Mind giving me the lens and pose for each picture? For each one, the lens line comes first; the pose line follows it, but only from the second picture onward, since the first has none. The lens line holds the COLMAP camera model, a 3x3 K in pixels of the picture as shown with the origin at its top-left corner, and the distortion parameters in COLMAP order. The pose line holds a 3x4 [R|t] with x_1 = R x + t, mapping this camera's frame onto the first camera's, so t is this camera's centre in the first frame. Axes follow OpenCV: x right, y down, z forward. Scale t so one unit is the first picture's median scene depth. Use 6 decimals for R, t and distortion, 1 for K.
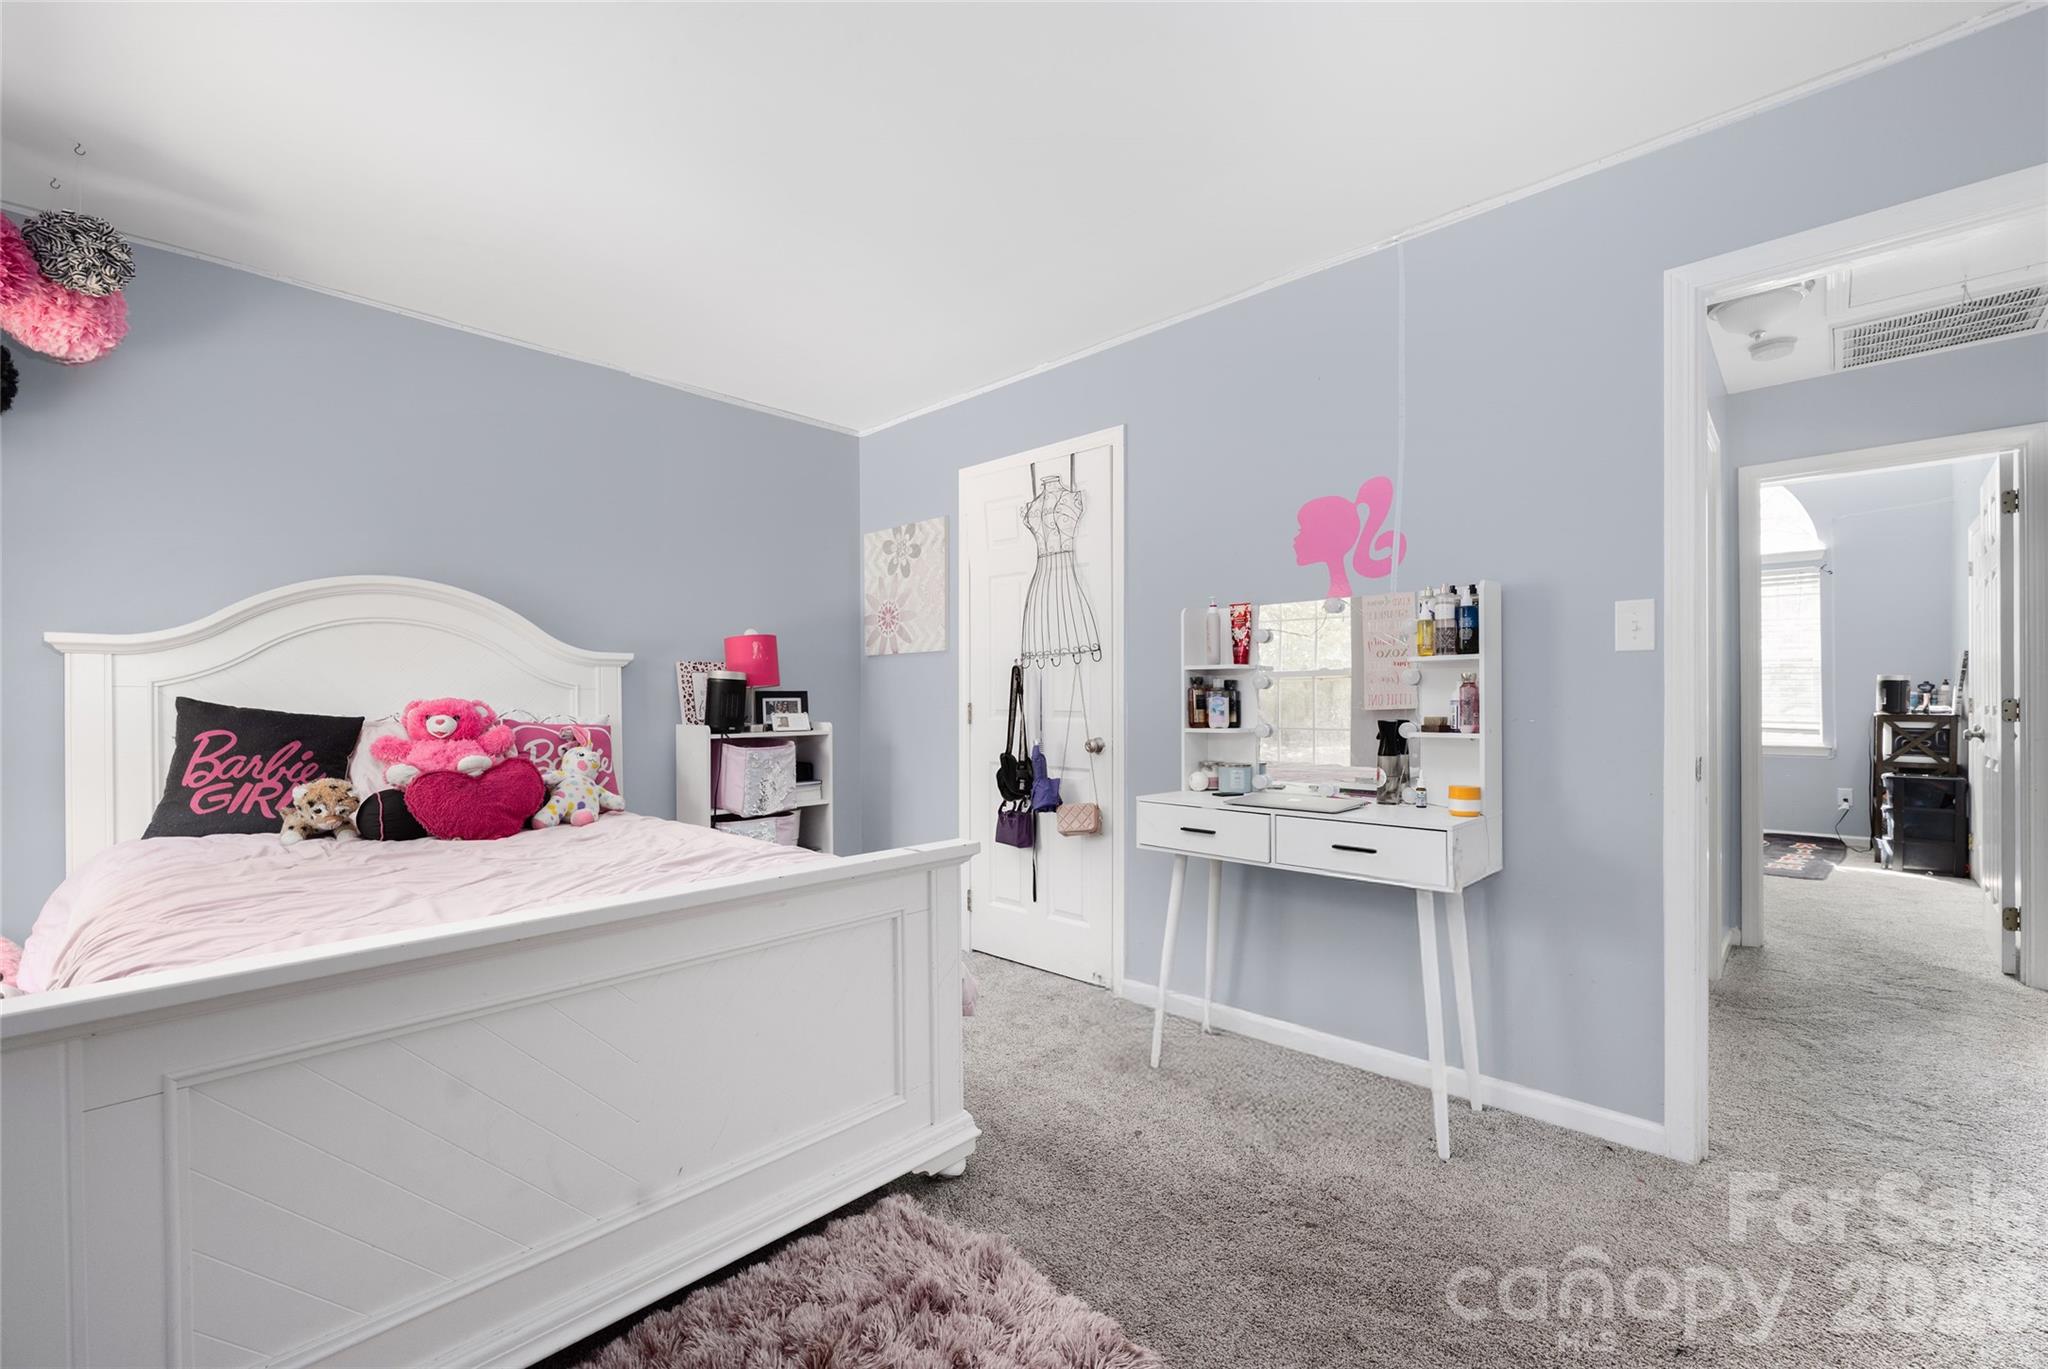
lens RADIAL K [[826.8, 0, 1019.9], [0, 826.8, 695.9], [0, 0, 1]] dist [-0.008370, 0.001595]
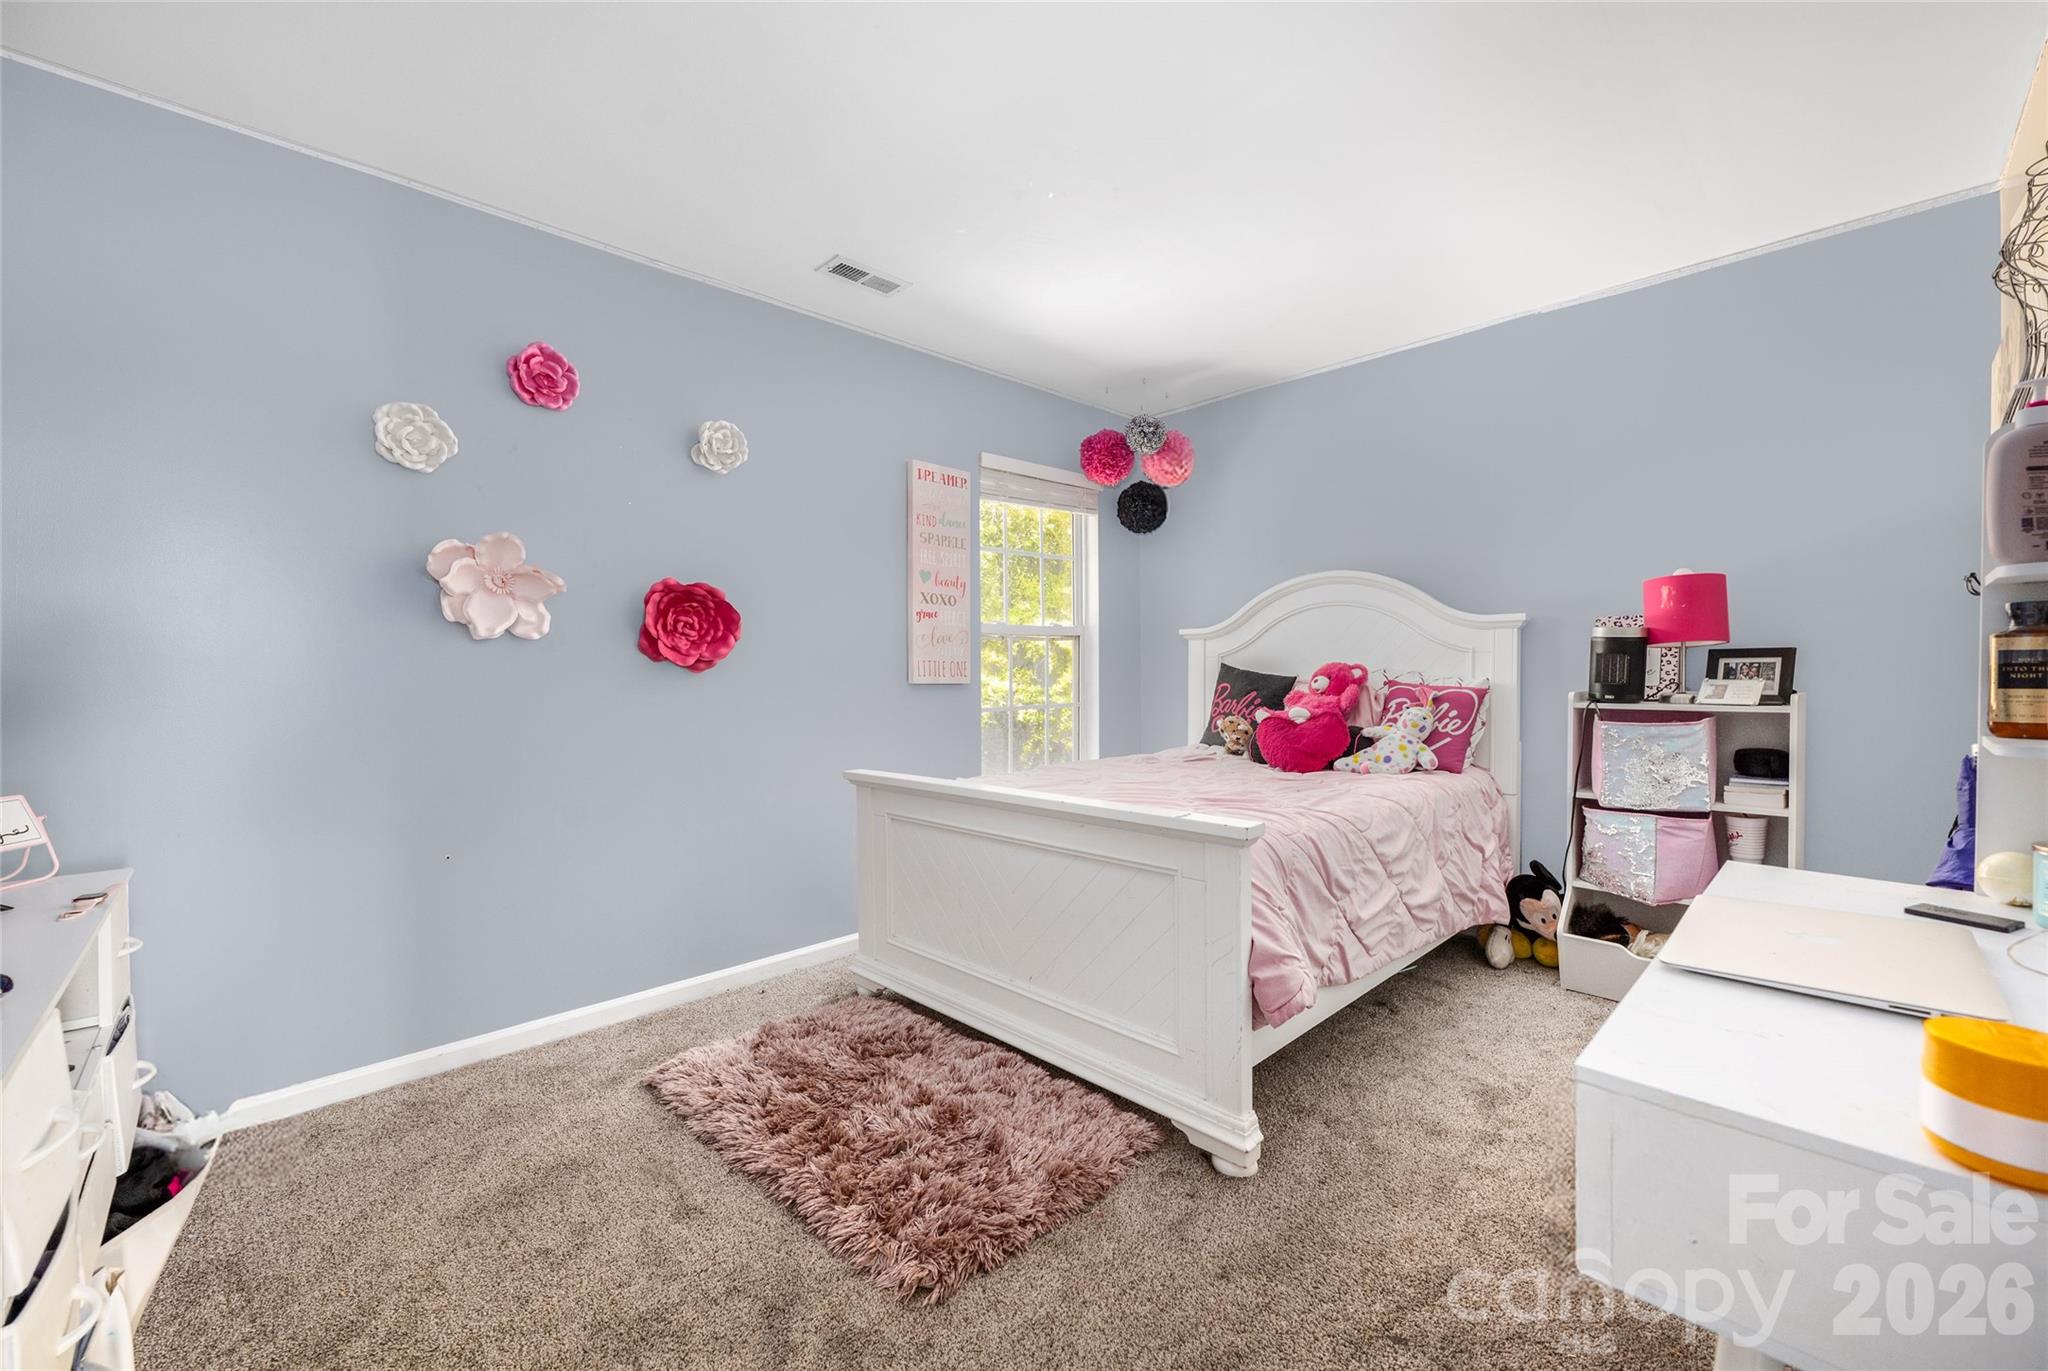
lens RADIAL K [[826.8, 0, 1020.4], [0, 826.8, 681.2], [0, 0, 1]] dist [-0.008370, 0.001595]
pose [[-0.037653, 0.006743, -0.999268, 0.602508], [0.001369, 0.999977, 0.006696, 0.023113], [0.999290, -0.001116, -0.037662, 0.584104]]
